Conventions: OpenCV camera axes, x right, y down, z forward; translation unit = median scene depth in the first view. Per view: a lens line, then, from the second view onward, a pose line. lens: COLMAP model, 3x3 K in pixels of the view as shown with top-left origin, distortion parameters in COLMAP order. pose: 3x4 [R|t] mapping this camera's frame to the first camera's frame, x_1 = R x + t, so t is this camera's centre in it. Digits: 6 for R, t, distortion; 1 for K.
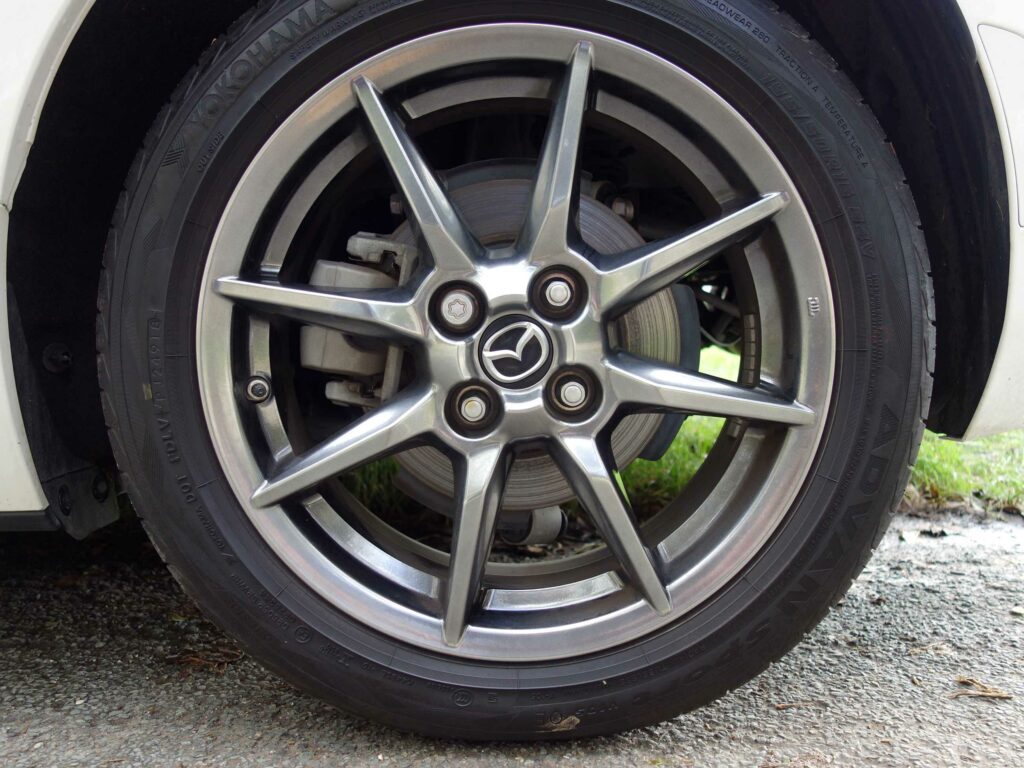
lens RADIAL K [[900.8, 0, 513.4], [0, 900.8, 379.5], [0, 0, 1]] dist [0.008296, -0.015499]
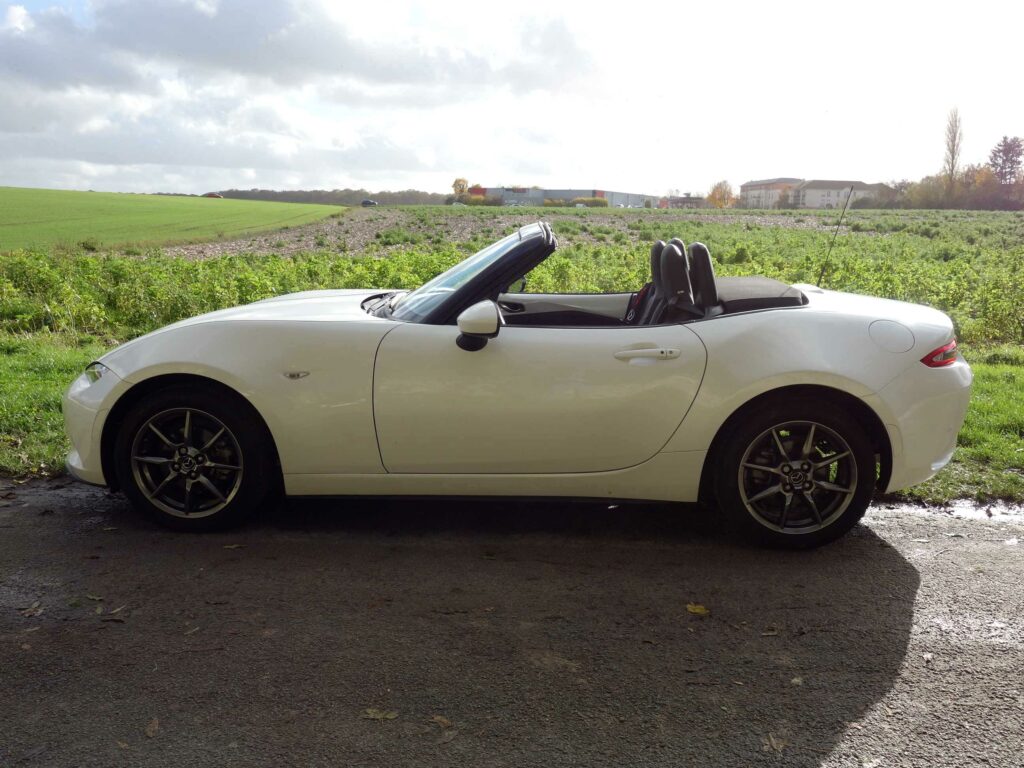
lens RADIAL K [[900.8, 0, 513.3], [0, 900.8, 385.9], [0, 0, 1]] dist [0.008296, -0.015499]
pose [[0.999297, 0.018999, -0.032305, -1.506953], [-0.016833, 0.997674, 0.066055, -0.890973], [0.033485, -0.065465, 0.997293, -4.341217]]
